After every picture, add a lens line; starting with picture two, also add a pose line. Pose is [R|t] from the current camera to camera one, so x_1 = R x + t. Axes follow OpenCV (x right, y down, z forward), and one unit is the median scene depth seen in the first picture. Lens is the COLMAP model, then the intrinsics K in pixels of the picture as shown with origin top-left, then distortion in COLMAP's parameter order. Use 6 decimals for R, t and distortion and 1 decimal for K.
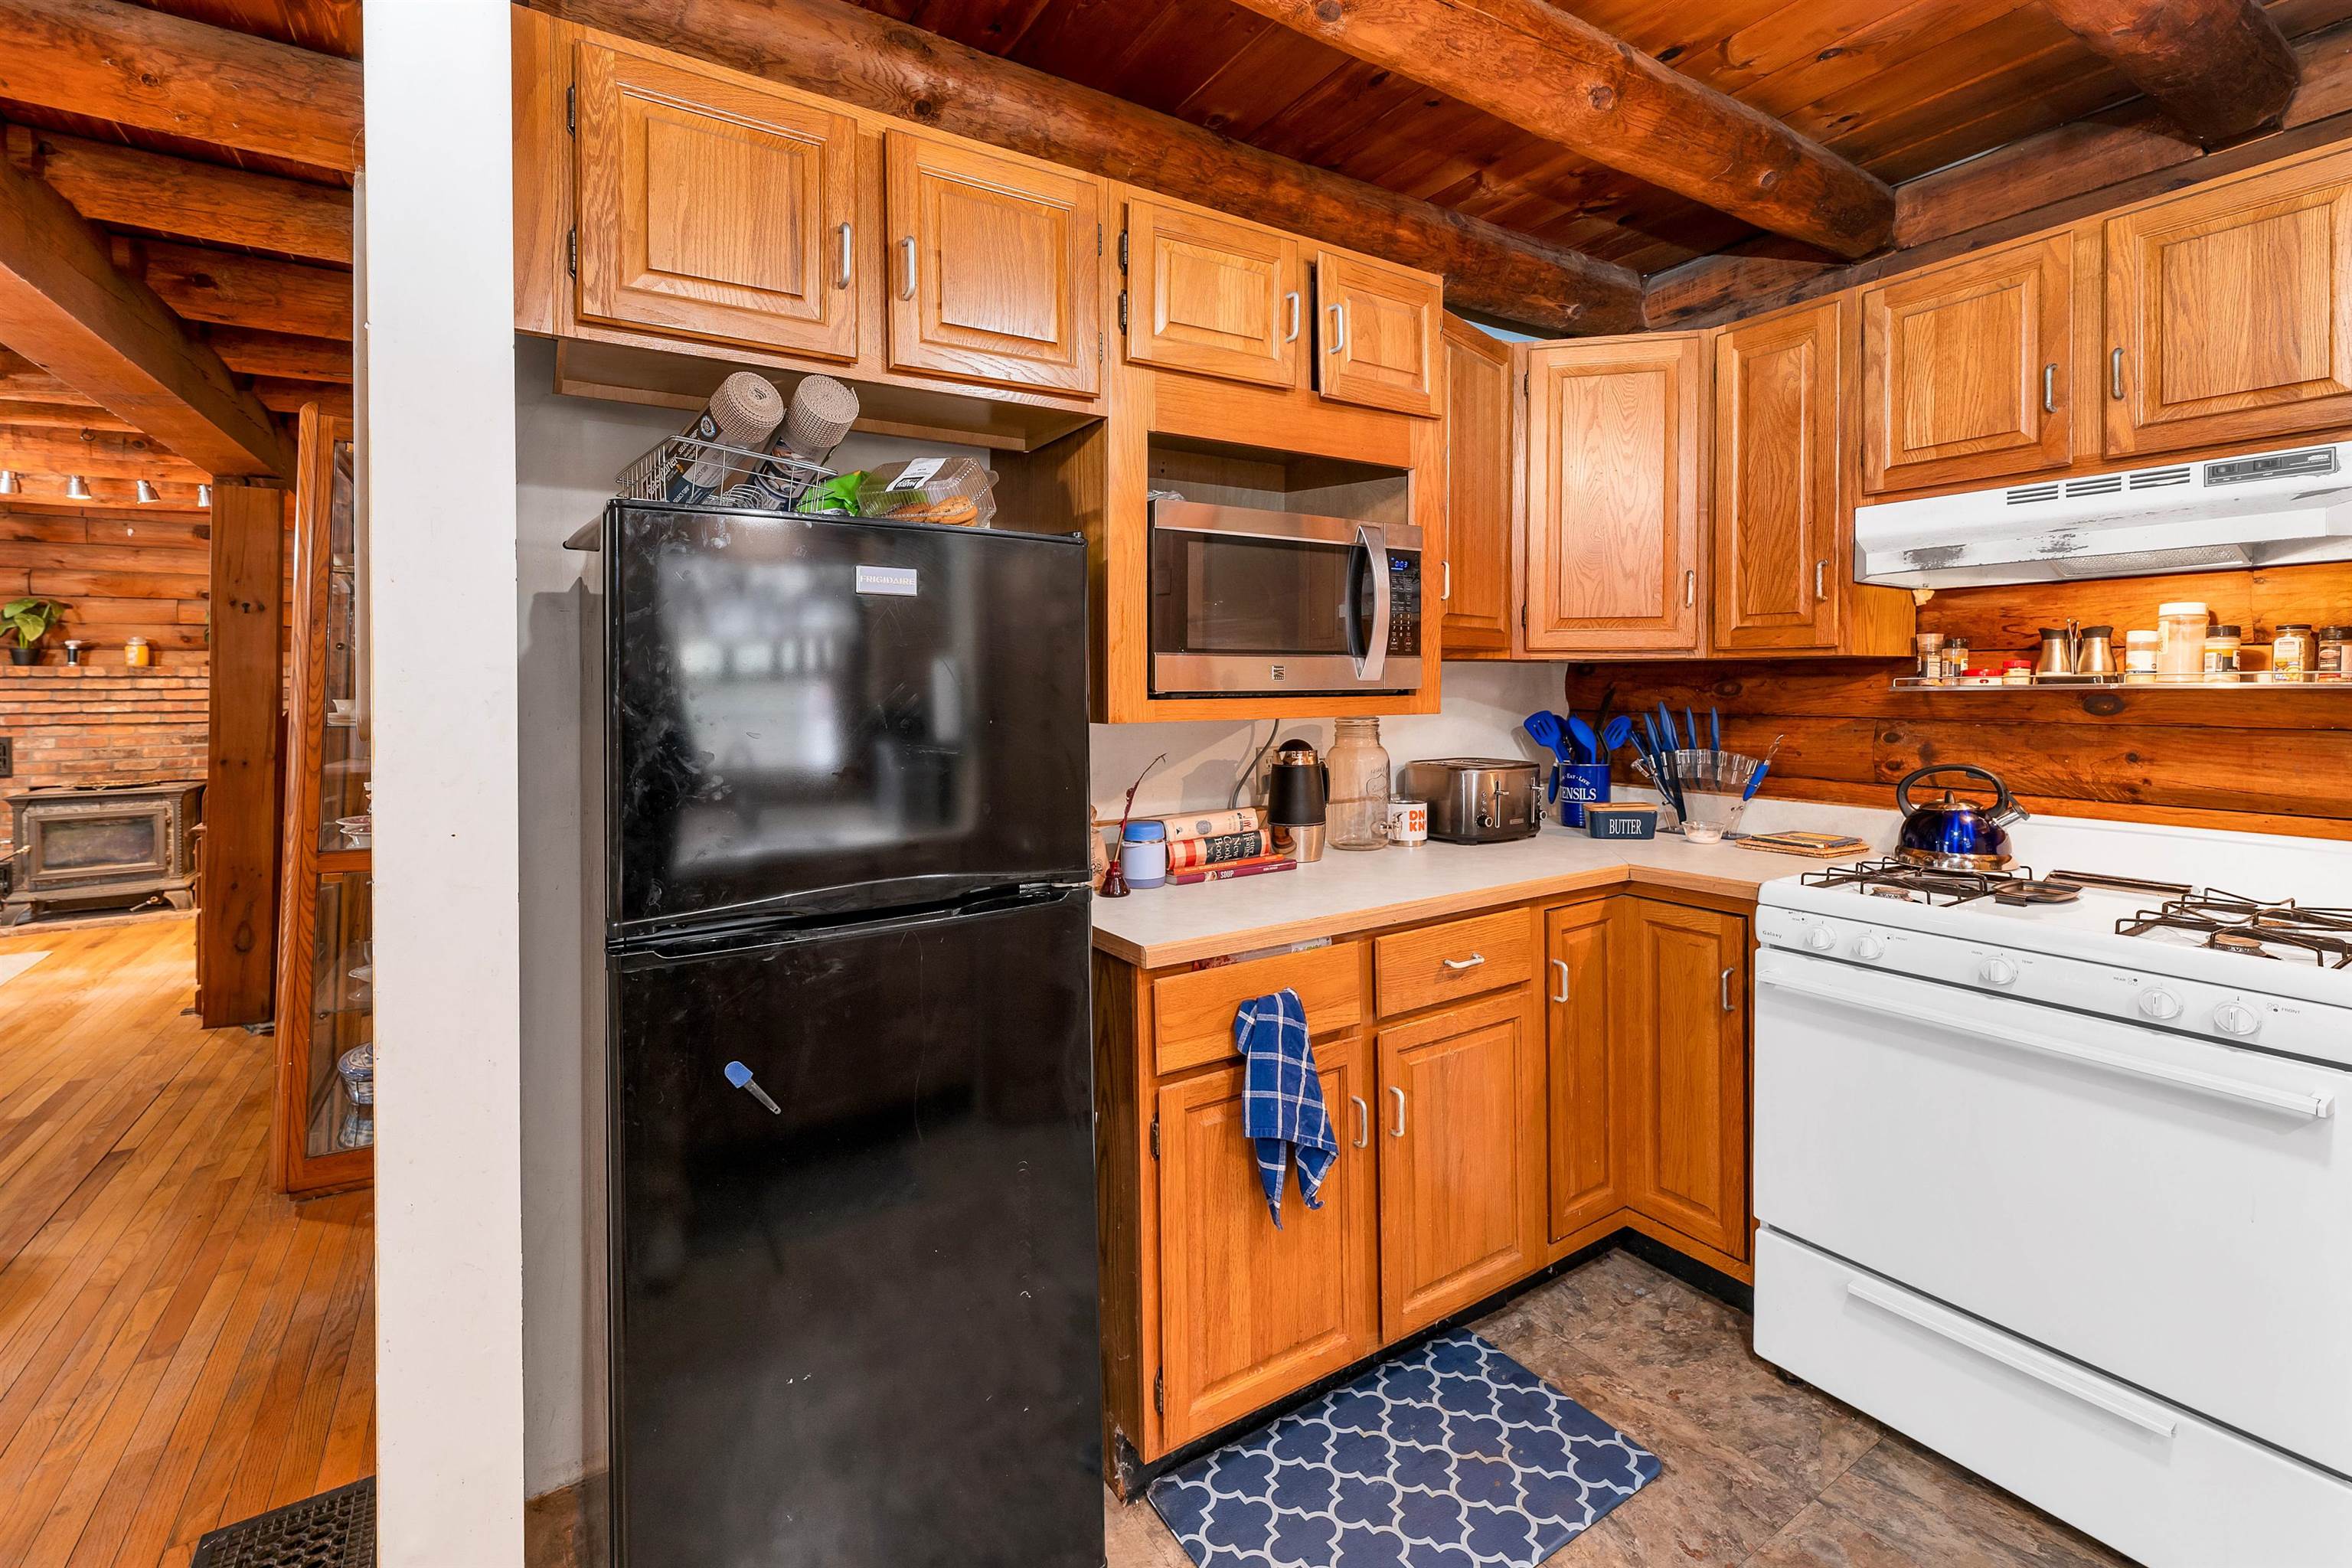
lens RADIAL K [[1025.9, 0, 1170.4], [0, 1025.9, 680.3], [0, 0, 1]] dist [0.001411, 0.000535]
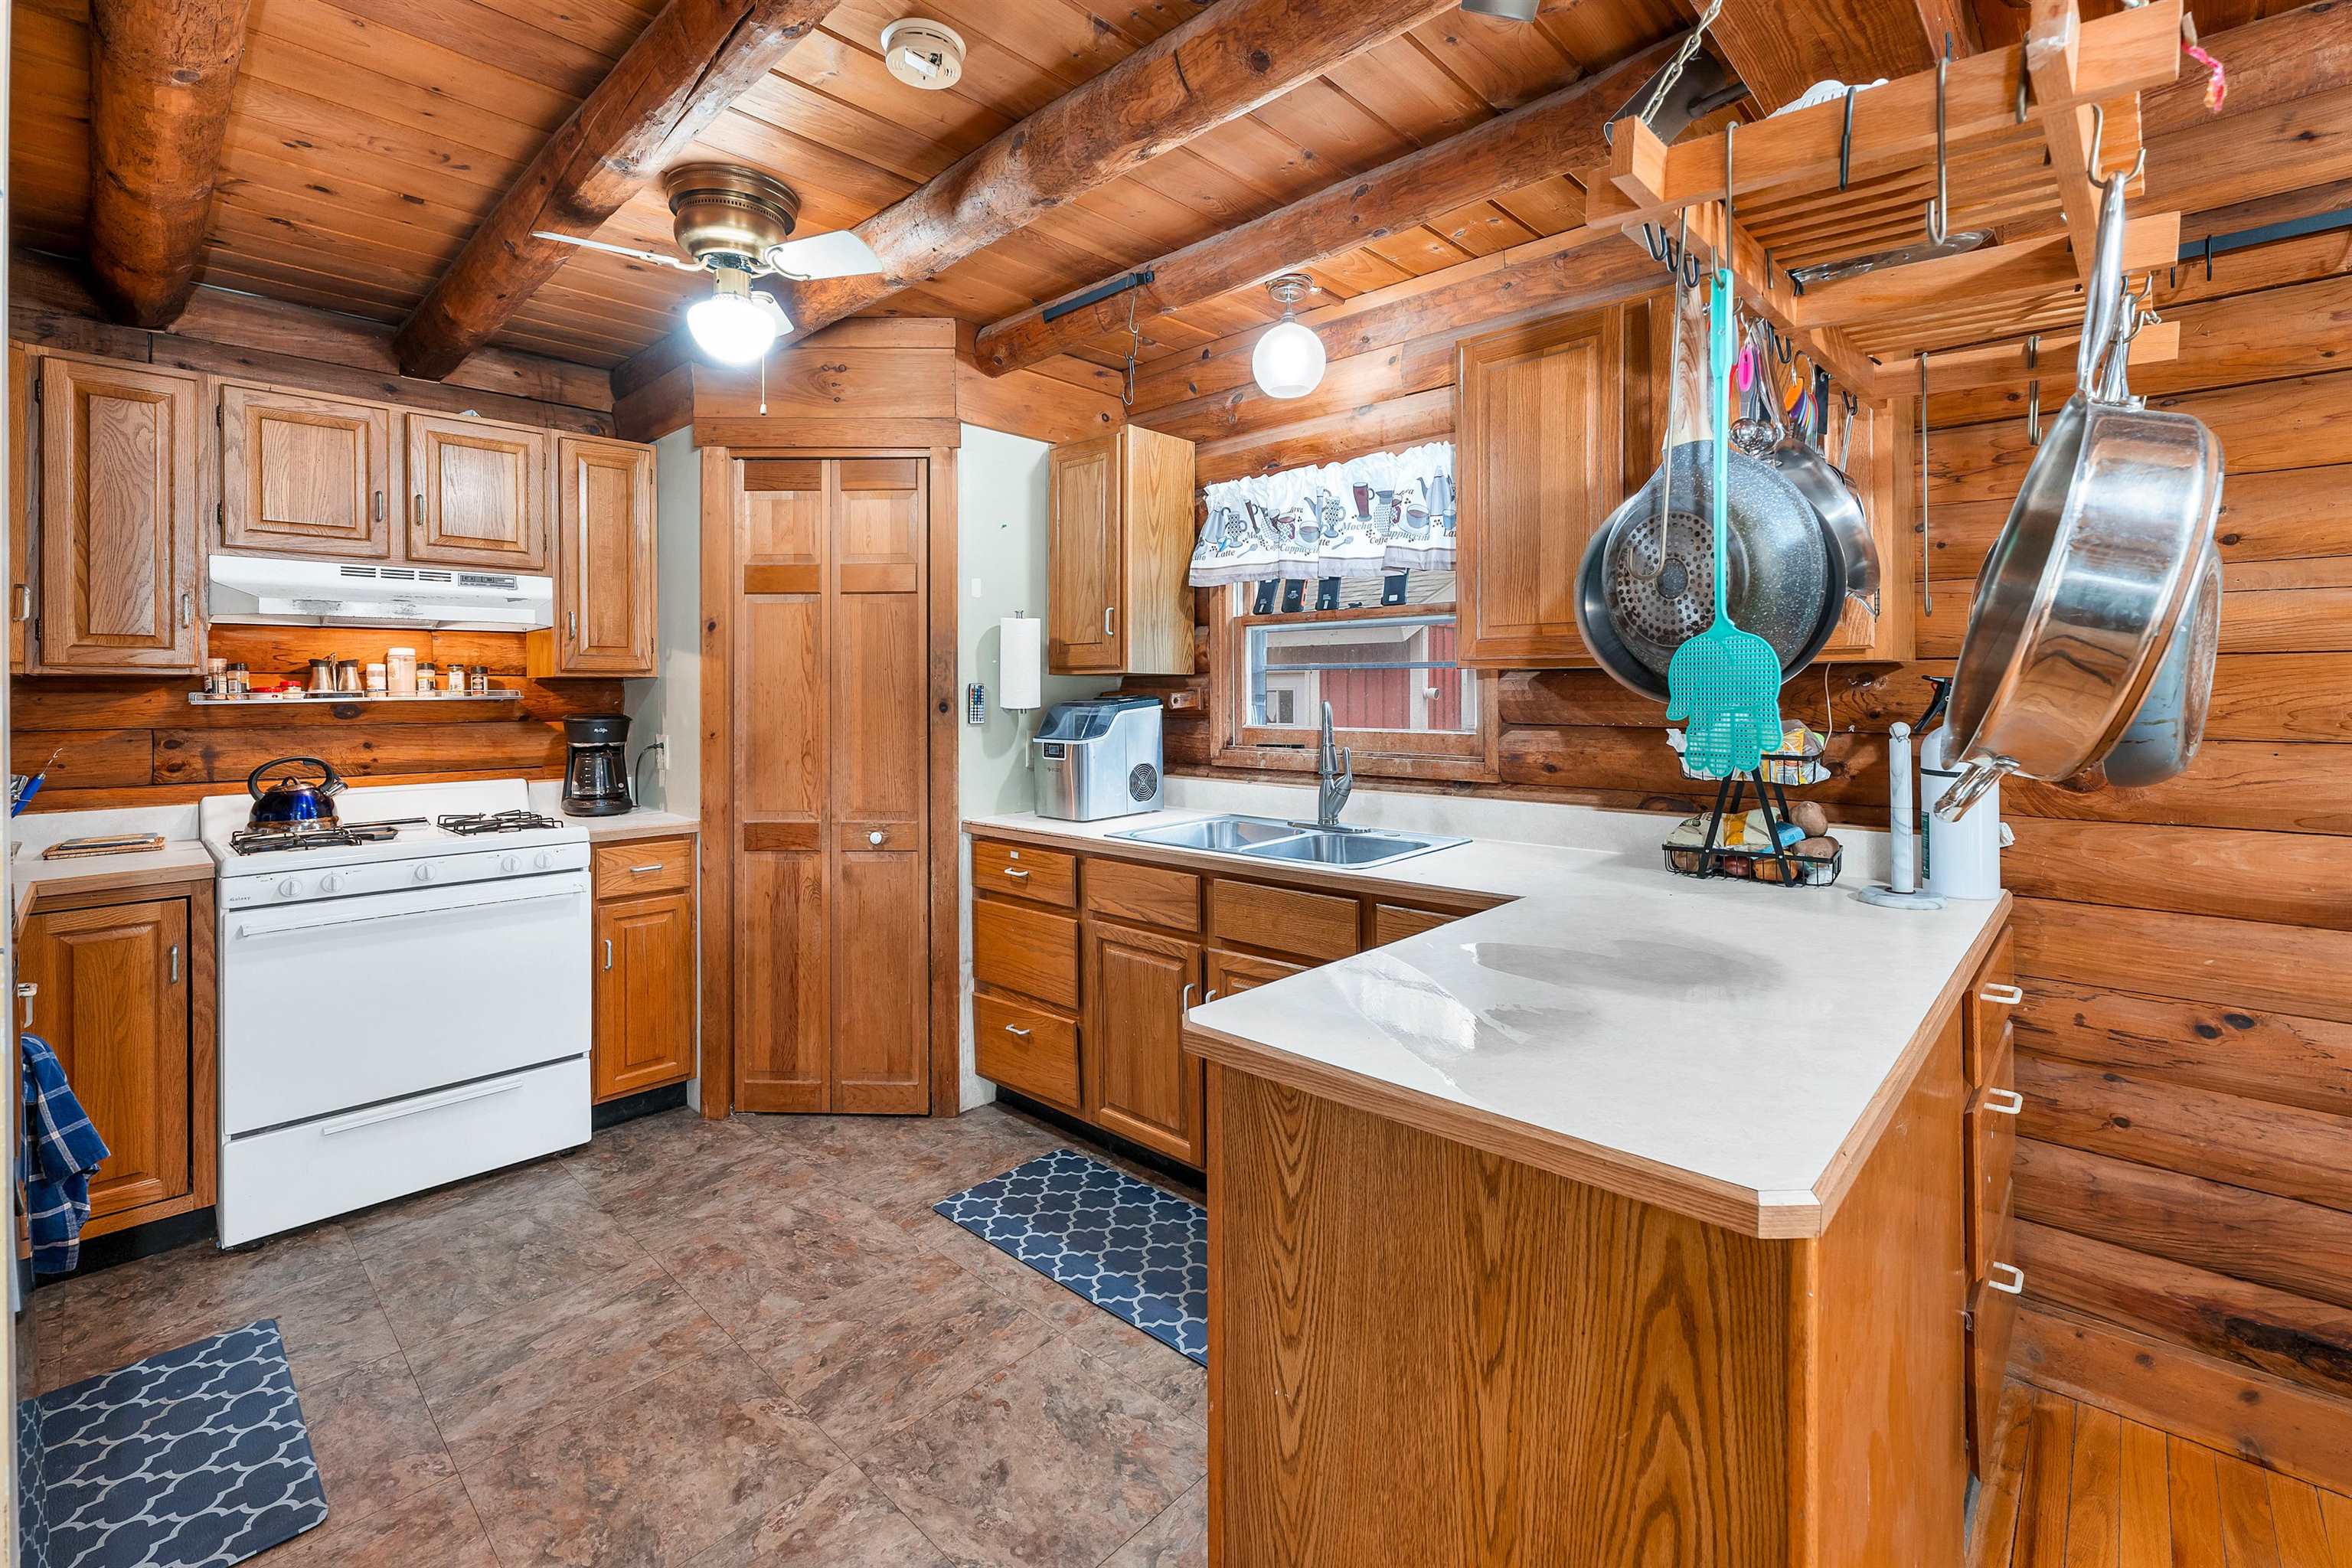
lens RADIAL K [[1014.0, 0, 1169.2], [0, 1014.0, 691.7], [0, 0, 1]] dist [-0.001345, -0.000282]
pose [[-0.233616, 0.008348, 0.972293, -0.628097], [0.006412, 0.999955, -0.007045, 0.009574], [-0.972308, 0.004588, -0.233659, 0.139487]]
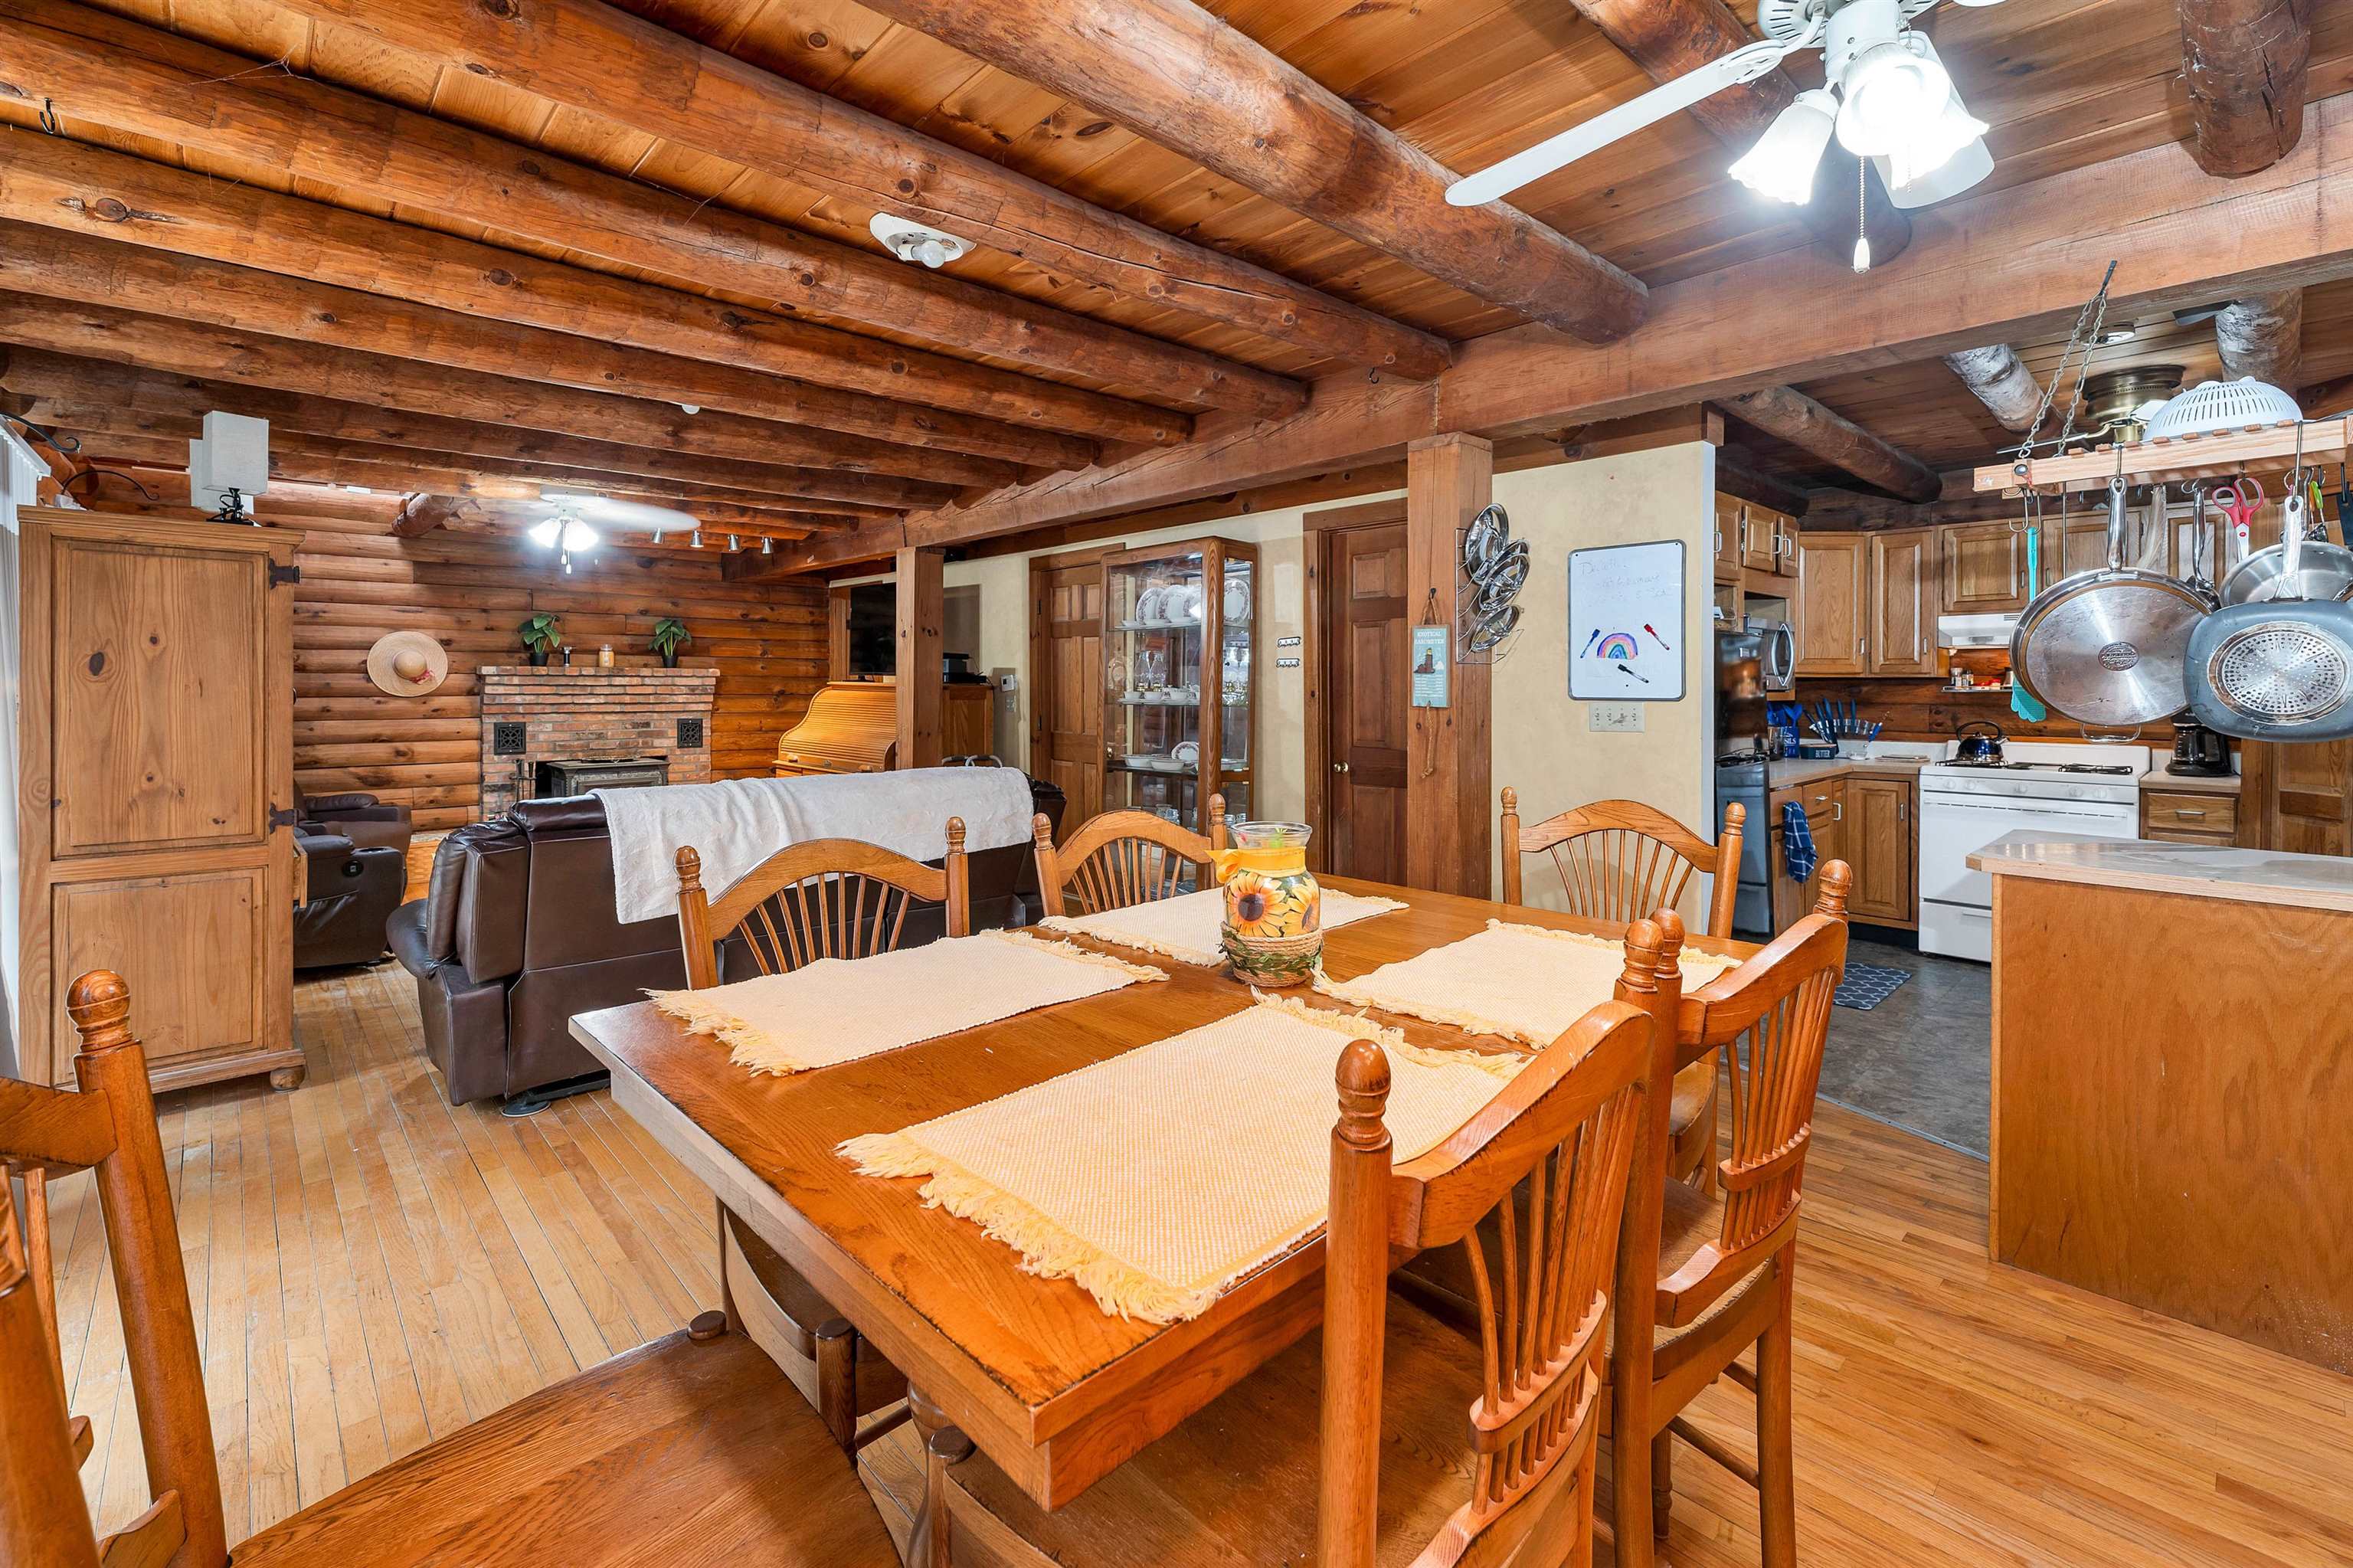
lens RADIAL K [[1014.4, 0, 1169.7], [0, 1014.4, 691.6], [0, 0, 1]] dist [-0.001345, -0.000282]
pose [[0.984983, 0.006290, 0.172536, -1.247206], [-0.007588, 0.999948, 0.006859, 0.005862], [-0.172484, -0.008065, 0.984979, -0.850747]]
